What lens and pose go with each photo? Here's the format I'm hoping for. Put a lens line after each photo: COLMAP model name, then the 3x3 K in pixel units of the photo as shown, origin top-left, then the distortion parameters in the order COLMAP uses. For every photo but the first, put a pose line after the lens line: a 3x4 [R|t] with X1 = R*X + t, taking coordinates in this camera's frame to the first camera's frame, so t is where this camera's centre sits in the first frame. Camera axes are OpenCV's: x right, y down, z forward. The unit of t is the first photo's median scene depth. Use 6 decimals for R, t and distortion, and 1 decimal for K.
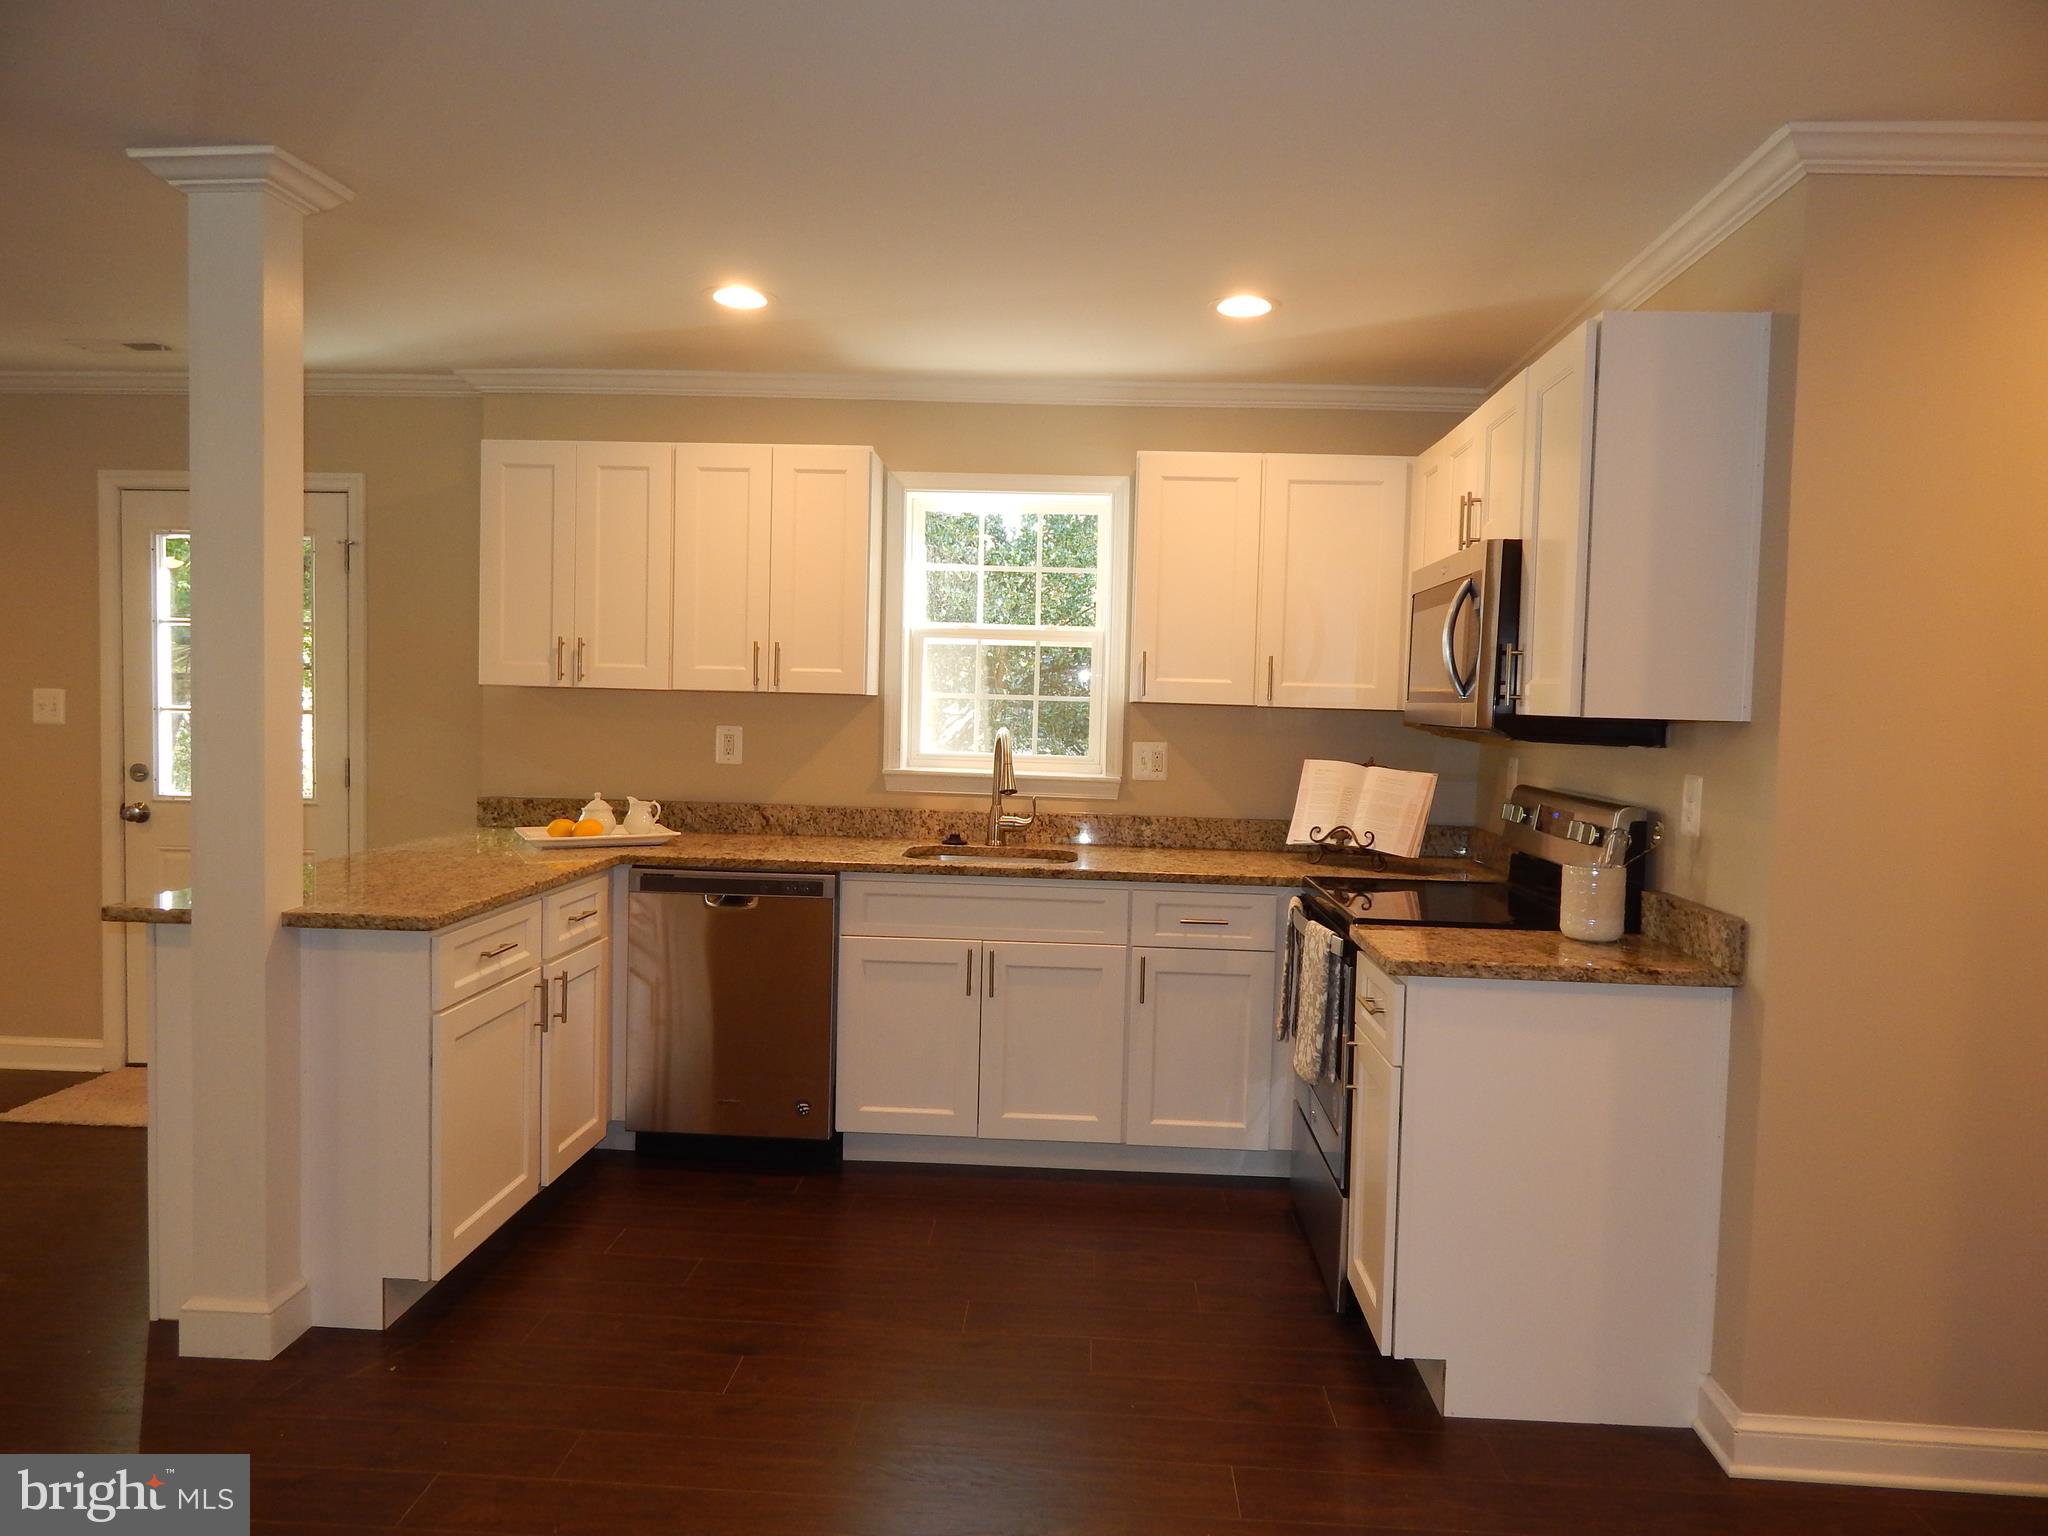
lens RADIAL K [[1364.5, 0, 1018.8], [0, 1364.5, 770.3], [0, 0, 1]] dist [0.012171, -0.013398]
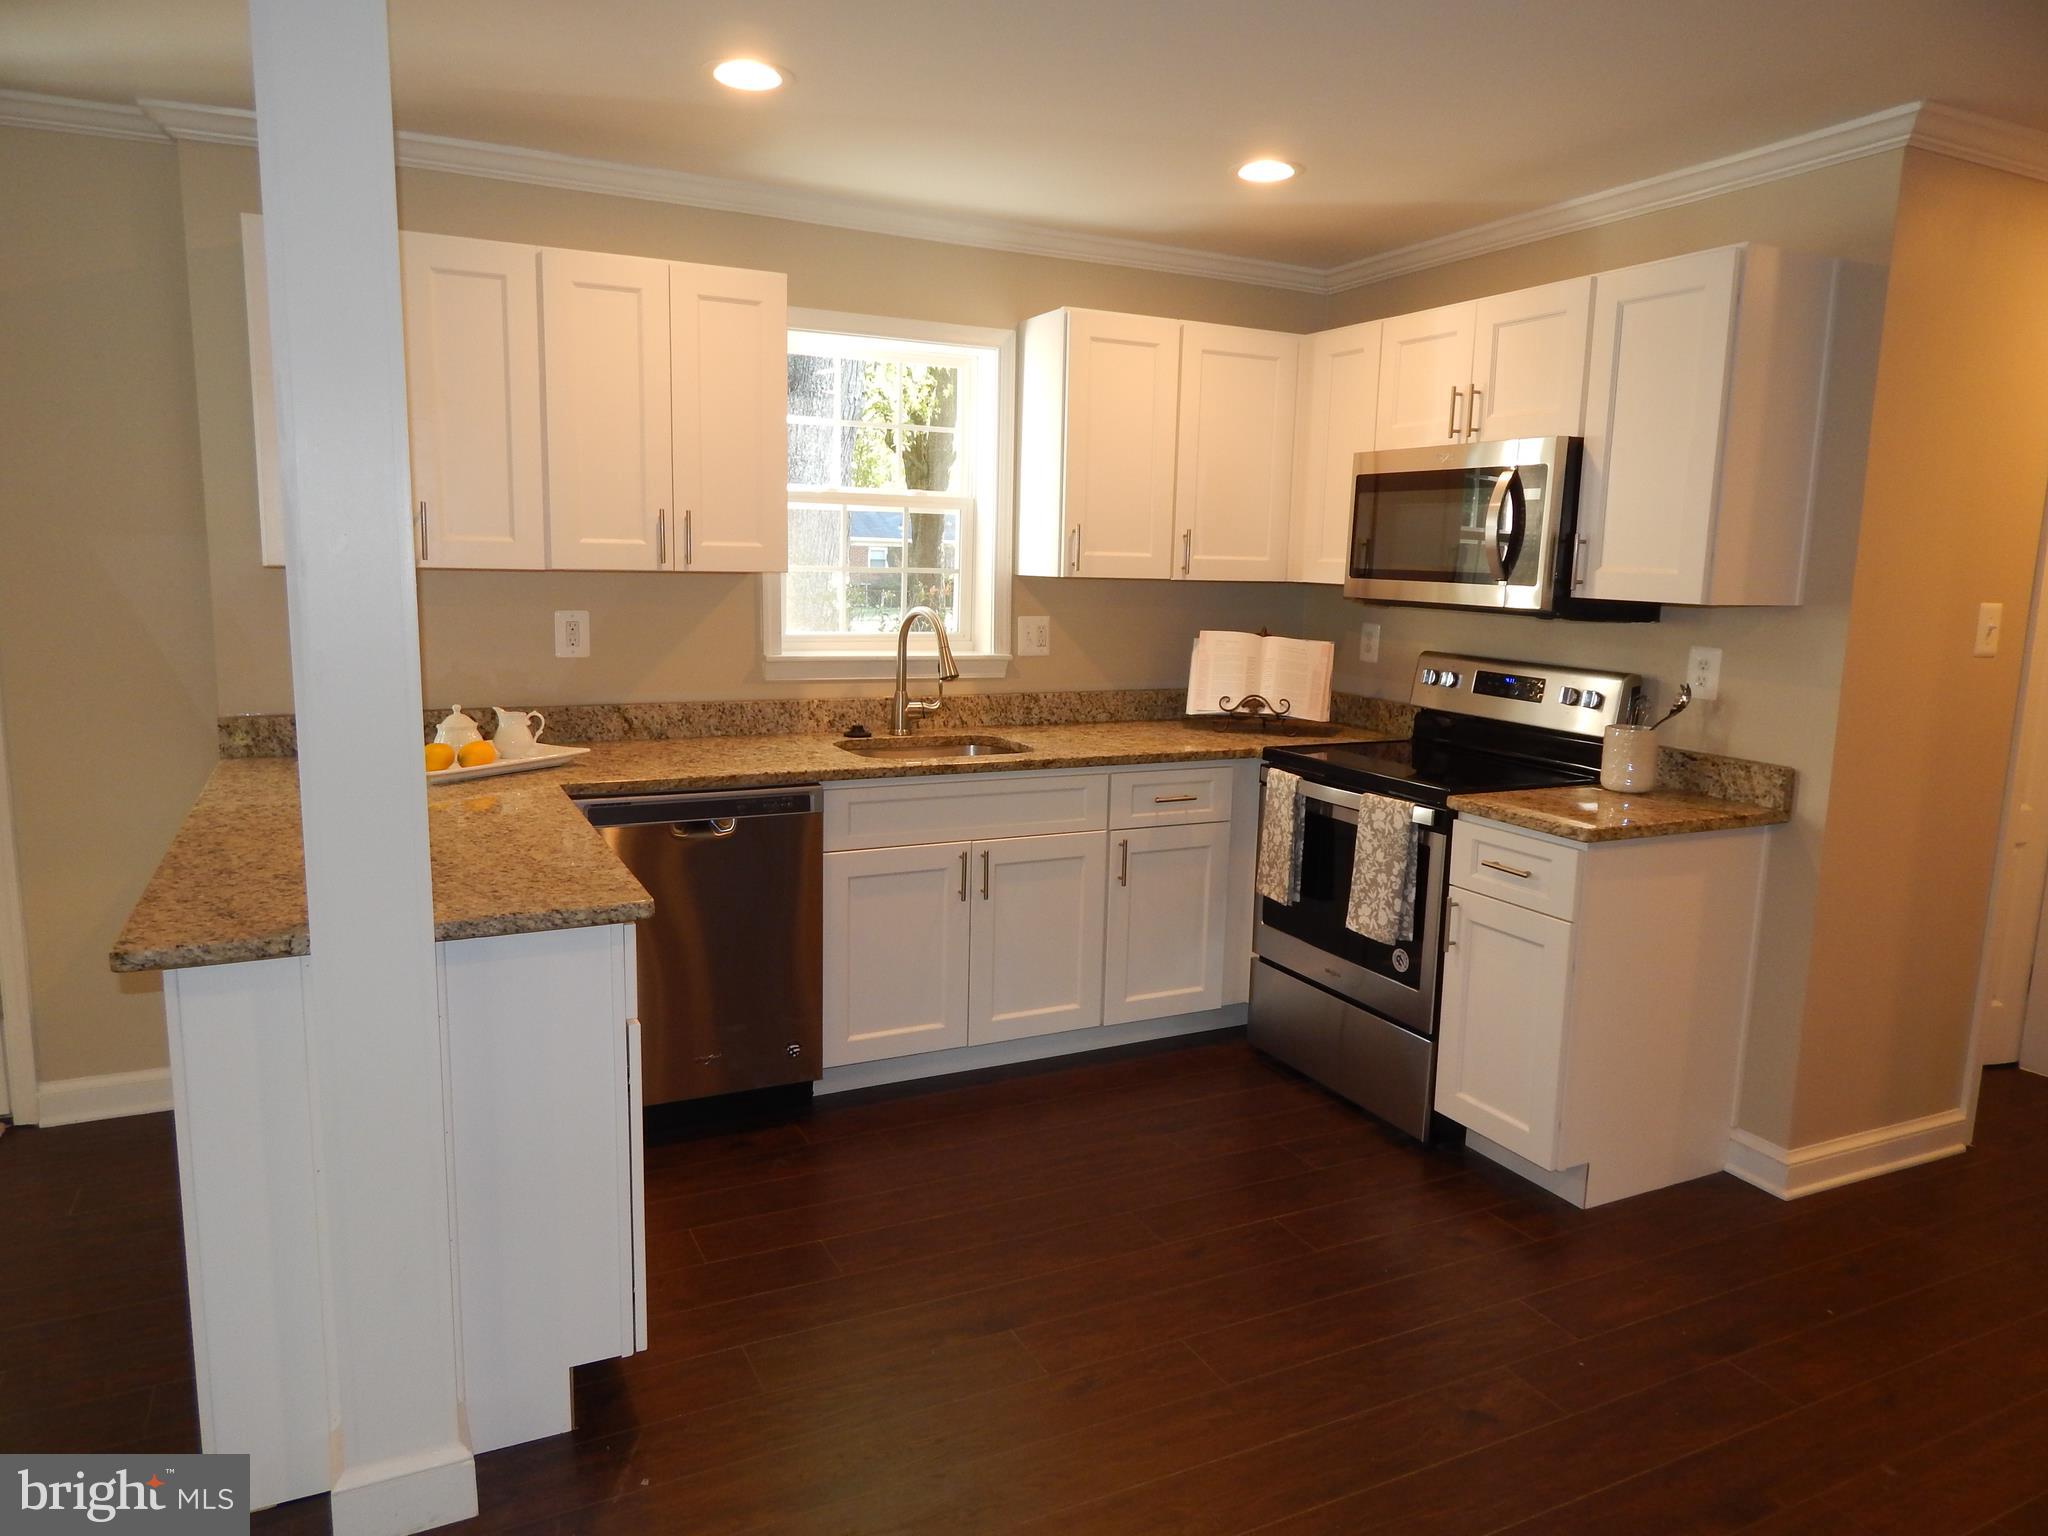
lens RADIAL K [[1364.5, 0, 1031.2], [0, 1364.5, 771.5], [0, 0, 1]] dist [0.012171, -0.013398]
pose [[0.870383, -0.083798, 0.485191, -0.426040], [0.024710, 0.991603, 0.126933, -0.038263], [-0.491754, -0.098491, 0.865146, 0.174174]]
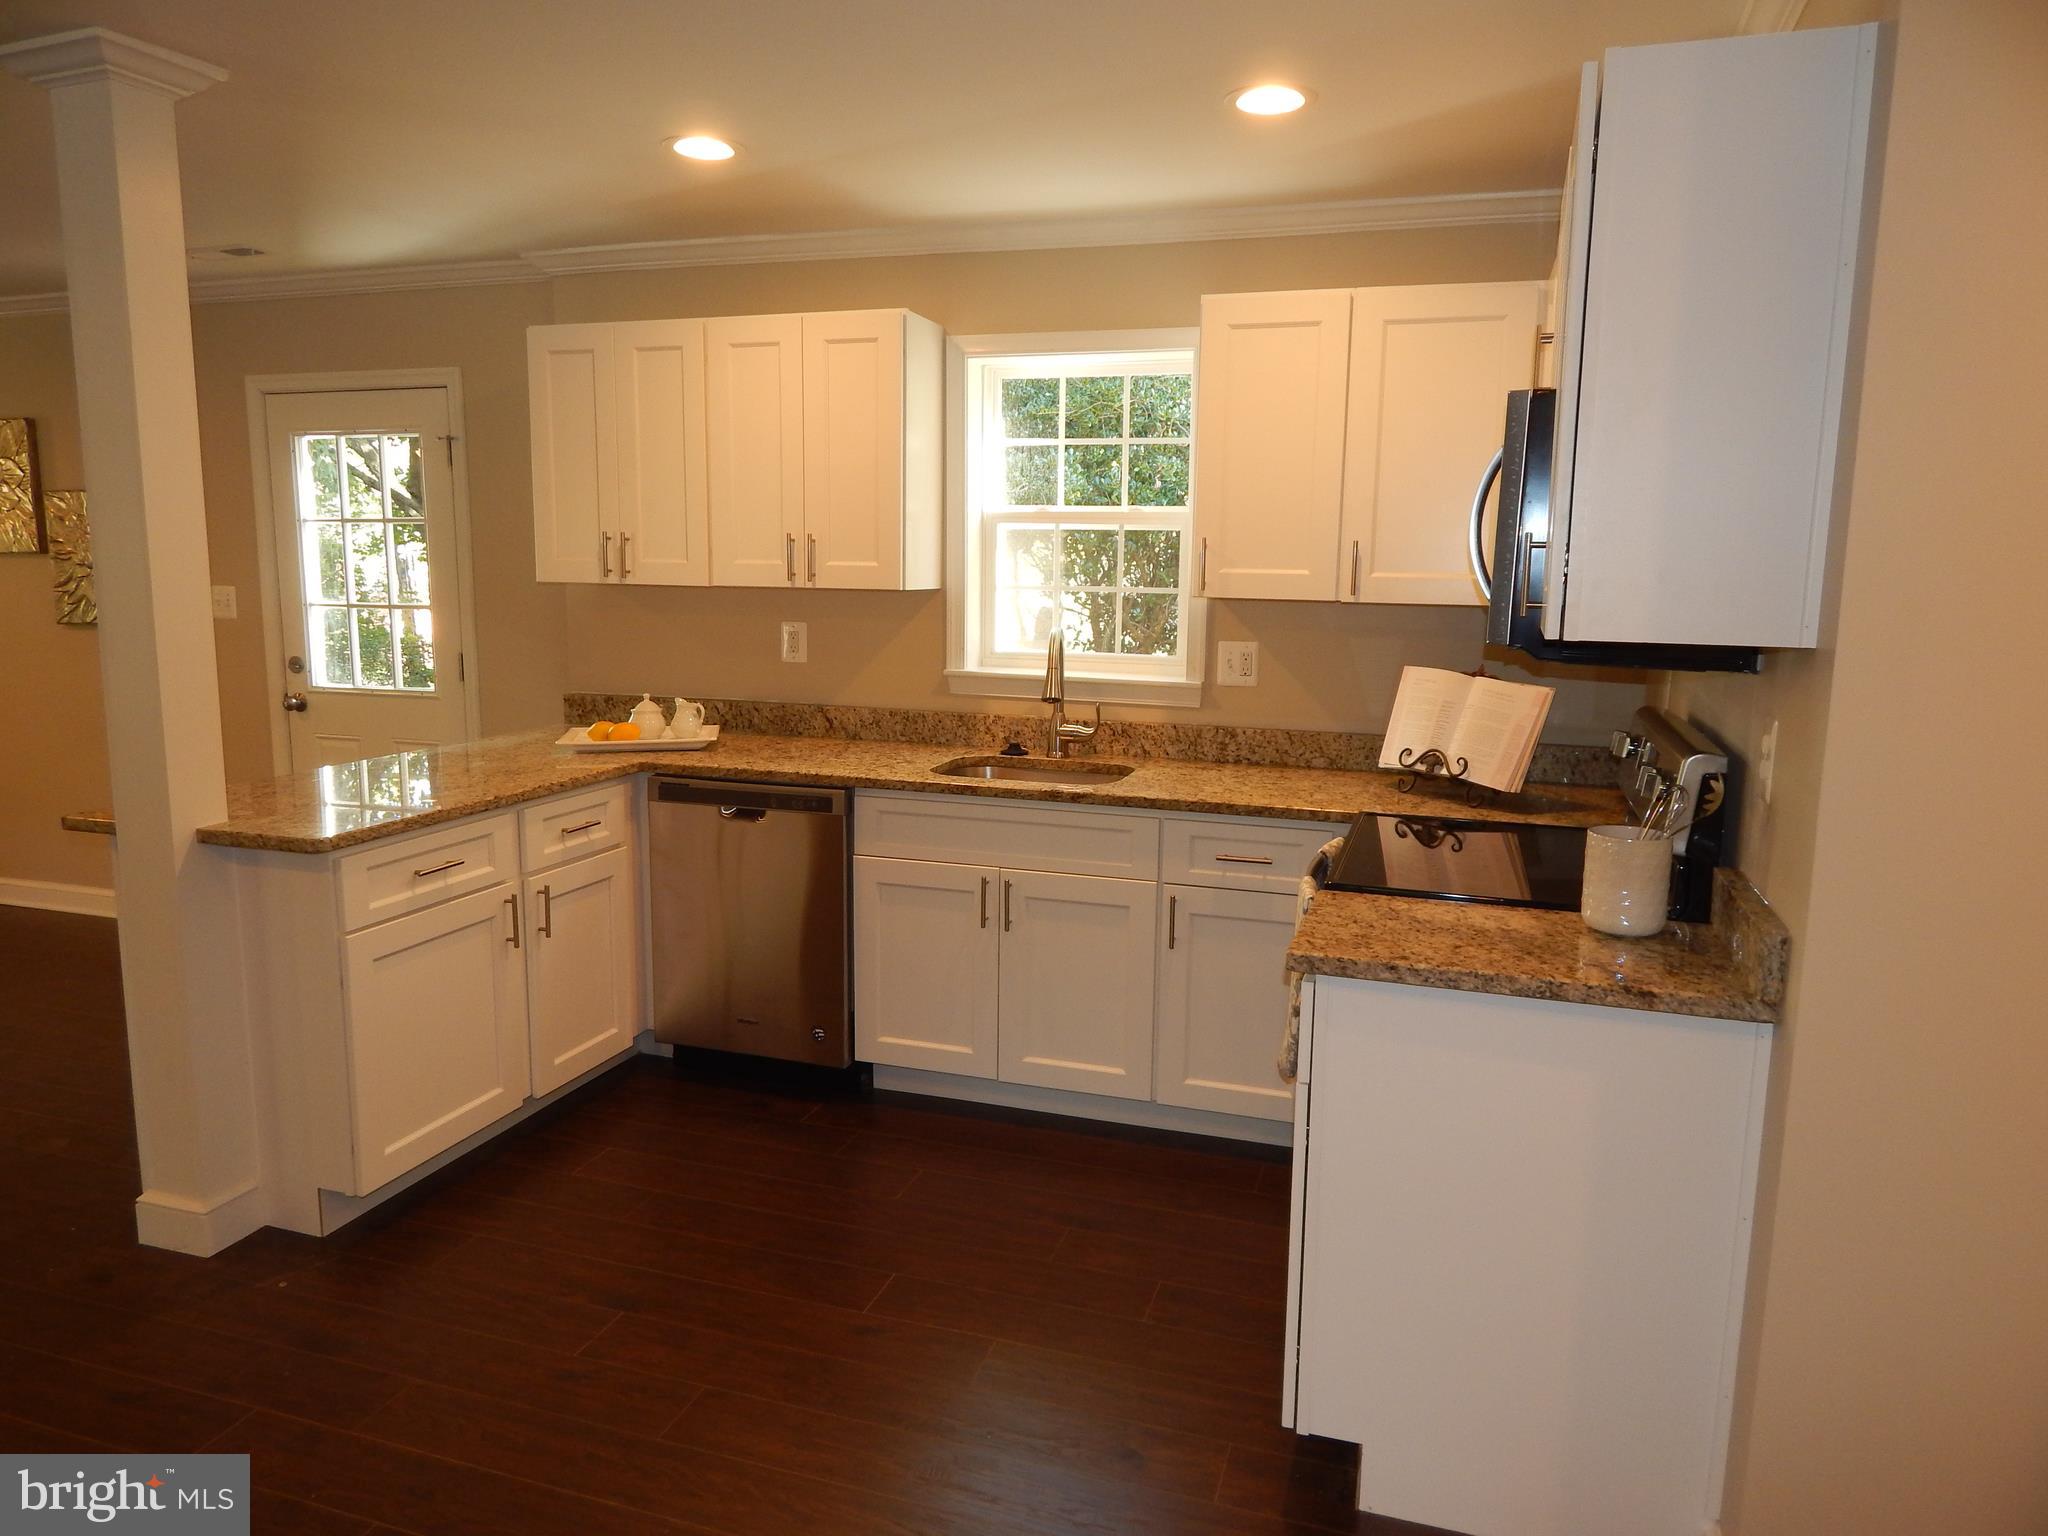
lens RADIAL K [[1364.5, 0, 1013.5], [0, 1364.5, 770.5], [0, 0, 1]] dist [0.012171, -0.013398]
pose [[0.963624, 0.028729, -0.265713, 0.212700], [-0.002370, 0.995085, 0.098996, -0.027372], [0.267251, -0.094765, 0.958956, 0.142643]]
